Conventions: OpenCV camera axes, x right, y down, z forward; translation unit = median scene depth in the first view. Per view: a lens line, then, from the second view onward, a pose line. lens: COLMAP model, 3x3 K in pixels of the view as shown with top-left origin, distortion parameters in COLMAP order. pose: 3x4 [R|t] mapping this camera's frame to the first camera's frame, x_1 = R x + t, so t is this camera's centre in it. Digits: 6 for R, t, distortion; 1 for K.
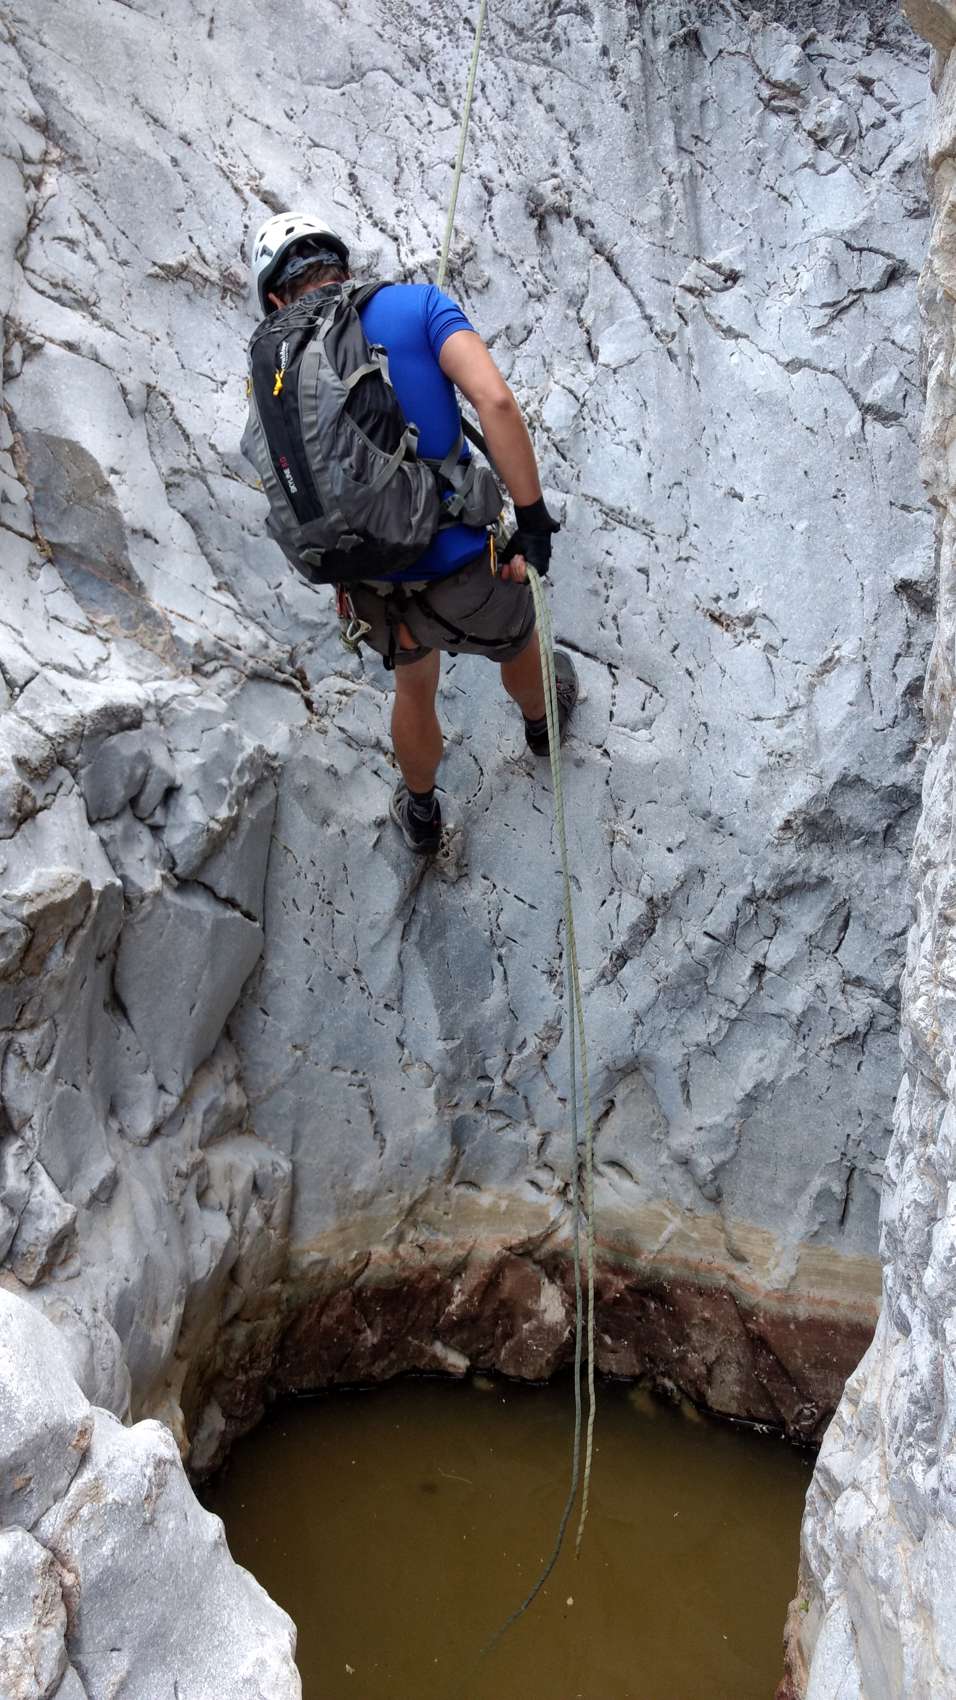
lens RADIAL K [[1340.0, 0, 484.6], [0, 1340.0, 844.8], [0, 0, 1]] dist [0.021892, 0.016897]
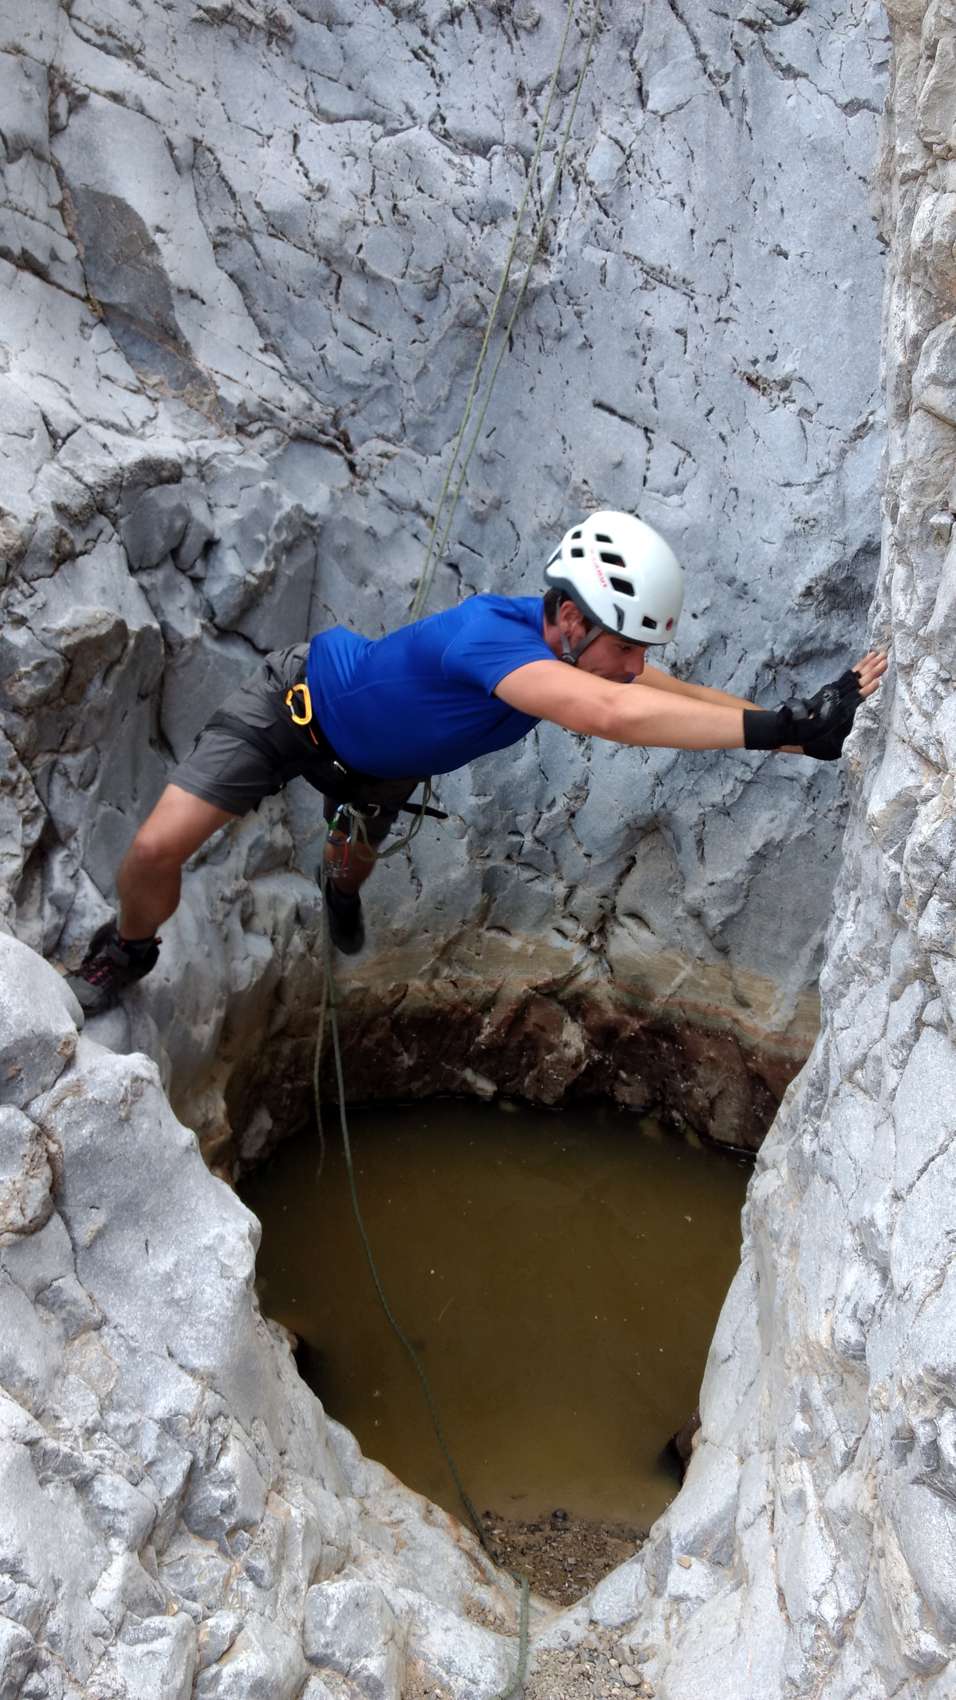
lens RADIAL K [[1341.3, 0, 479.7], [0, 1341.3, 849.6], [0, 0, 1]] dist [-0.012801, 0.081588]
pose [[0.994795, 0.035768, -0.095410, 0.079934], [-0.021301, 0.988676, 0.148547, 0.032705], [0.099642, -0.145742, 0.984292, -0.057175]]
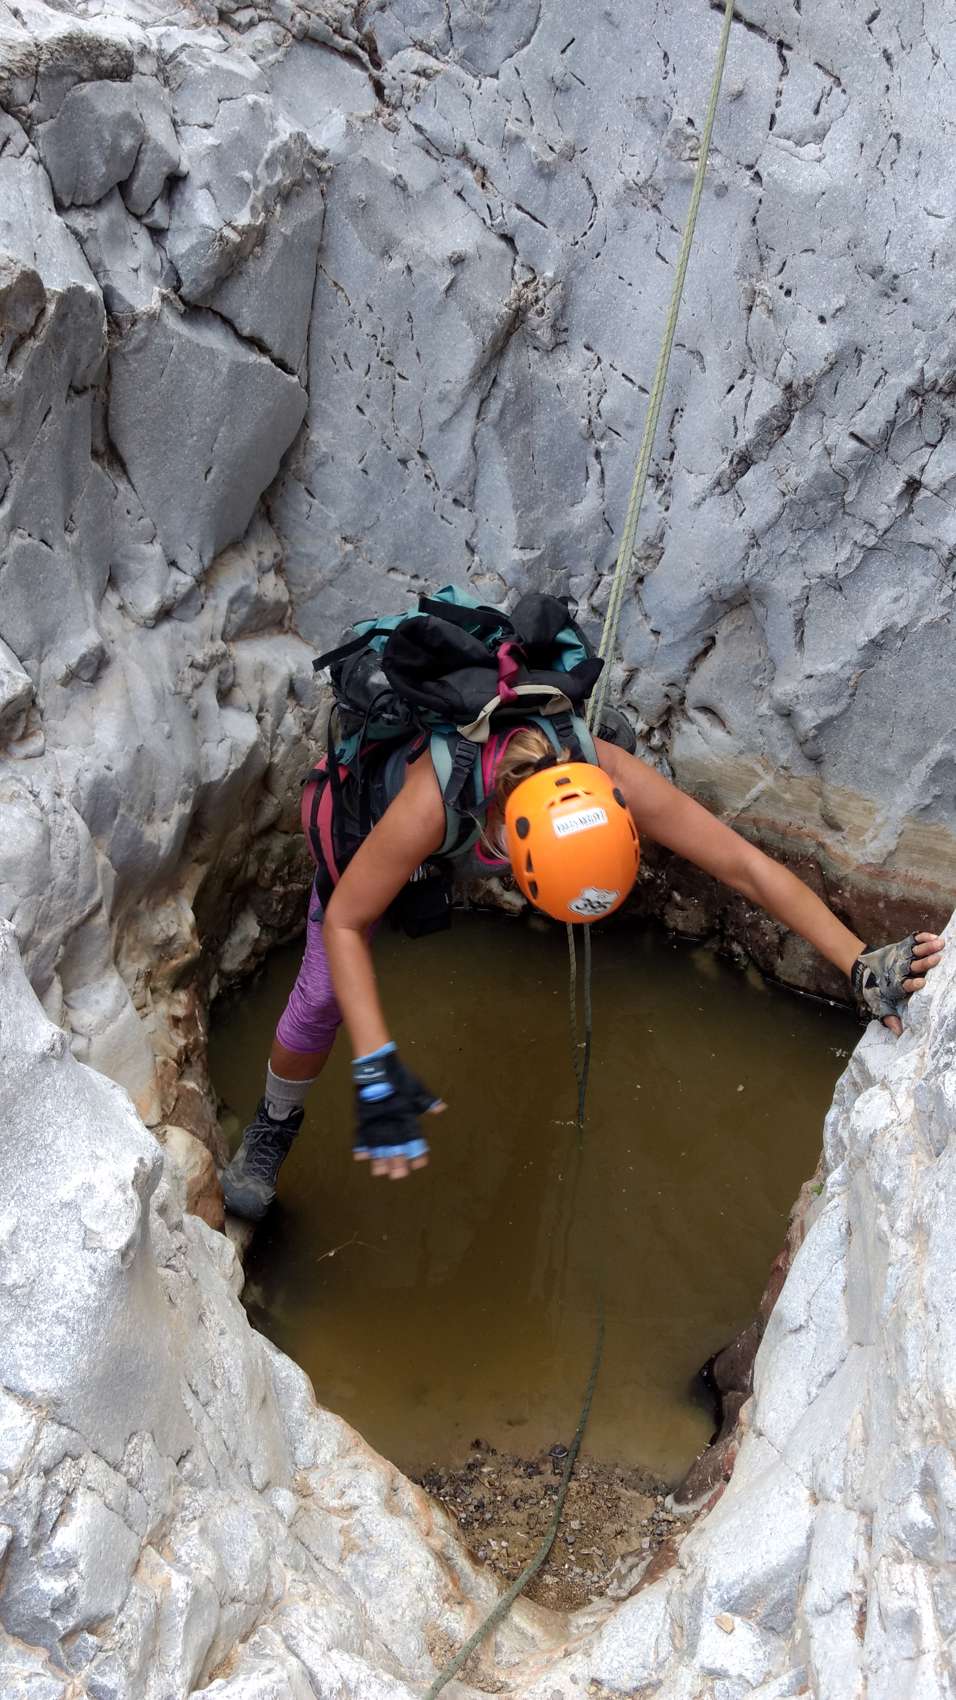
lens RADIAL K [[1340.0, 0, 484.6], [0, 1340.0, 844.8], [0, 0, 1]] dist [0.021892, 0.016897]
pose [[0.987164, 0.108947, -0.116777, 0.070665], [-0.066039, 0.944213, 0.322646, 0.053364], [0.145414, -0.310793, 0.939288, 0.145752]]
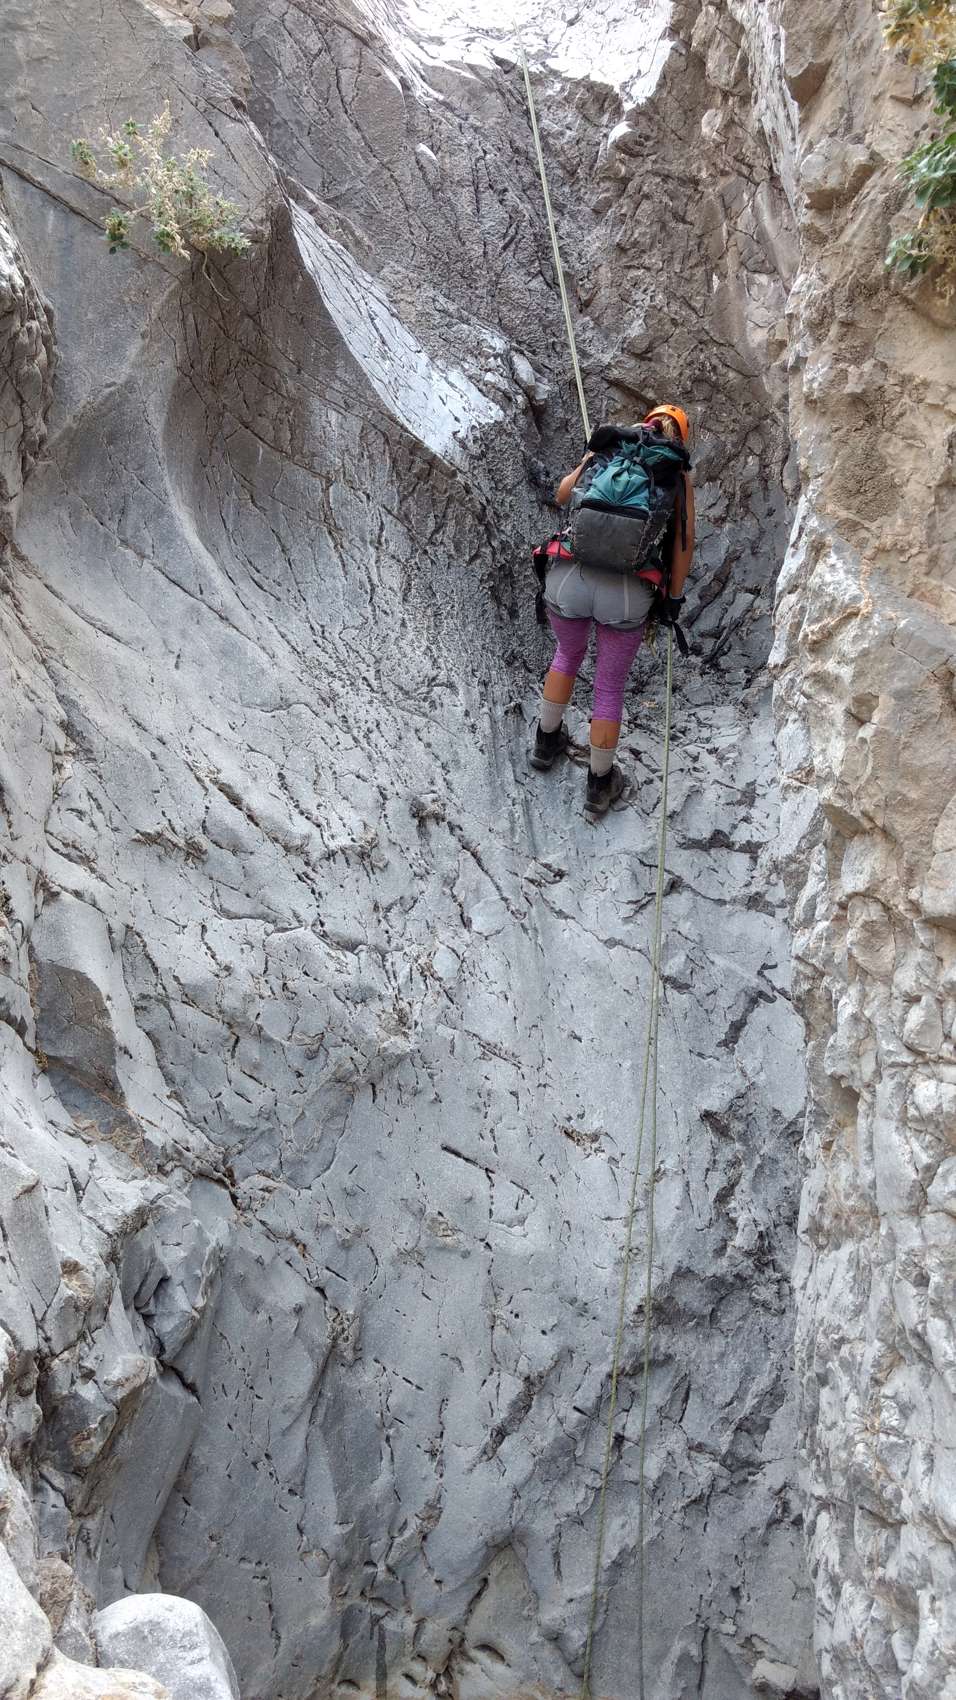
lens RADIAL K [[1339.4, 0, 479.1], [0, 1339.4, 854.8], [0, 0, 1]] dist [0.022190, 0.042171]
pose [[0.954554, 0.089148, 0.284393, -0.296084], [0.010688, 0.943363, -0.331589, -0.000622], [-0.297847, 0.319559, 0.899538, -0.191413]]
